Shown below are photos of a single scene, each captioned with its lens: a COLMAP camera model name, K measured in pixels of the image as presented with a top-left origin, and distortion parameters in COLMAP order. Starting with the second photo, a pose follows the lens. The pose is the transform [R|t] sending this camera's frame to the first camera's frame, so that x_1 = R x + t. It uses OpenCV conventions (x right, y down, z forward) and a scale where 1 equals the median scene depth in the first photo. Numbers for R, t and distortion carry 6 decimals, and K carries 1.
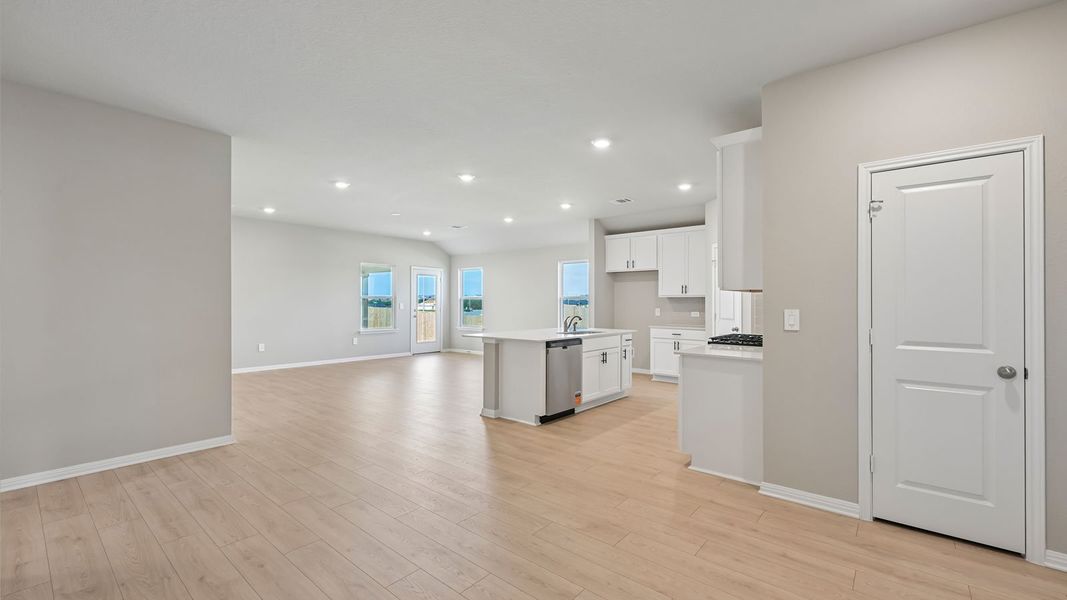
lens RADIAL K [[439.8, 0, 533.5], [0, 439.8, 300.0], [0, 0, 1]] dist [-0.000051, 0.000043]
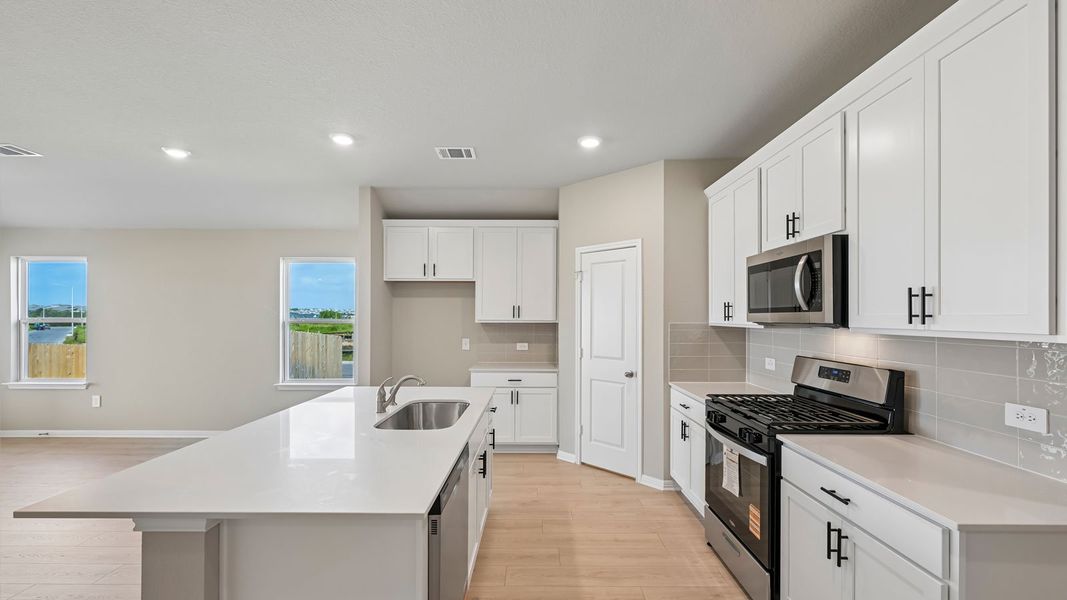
lens RADIAL K [[438.3, 0, 535.4], [0, 438.3, 314.9], [0, 0, 1]] dist [-0.000599, -0.000091]
pose [[0.765465, 0.002769, 0.643471, -0.068127], [-0.005525, 0.999982, 0.002270, -0.019863], [-0.643453, -0.005293, 0.765467, 0.440907]]
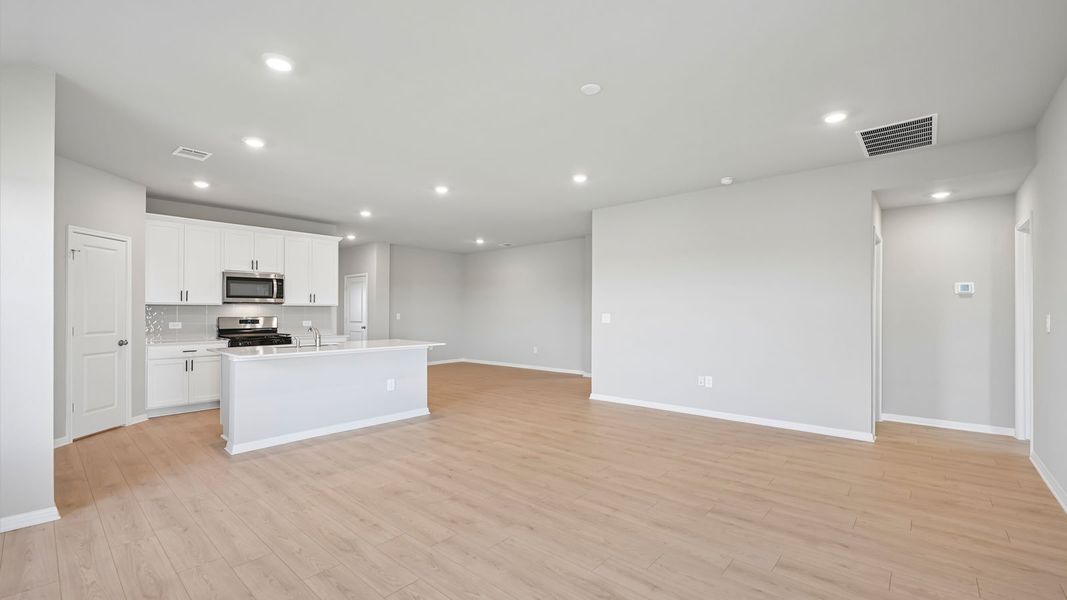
lens RADIAL K [[439.8, 0, 533.5], [0, 439.8, 300.0], [0, 0, 1]] dist [-0.000051, 0.000043]
pose [[-0.999431, -0.001921, 0.033669, -0.278291], [-0.002974, 0.999507, -0.031254, 0.006231], [-0.033593, -0.031336, -0.998944, 1.401947]]
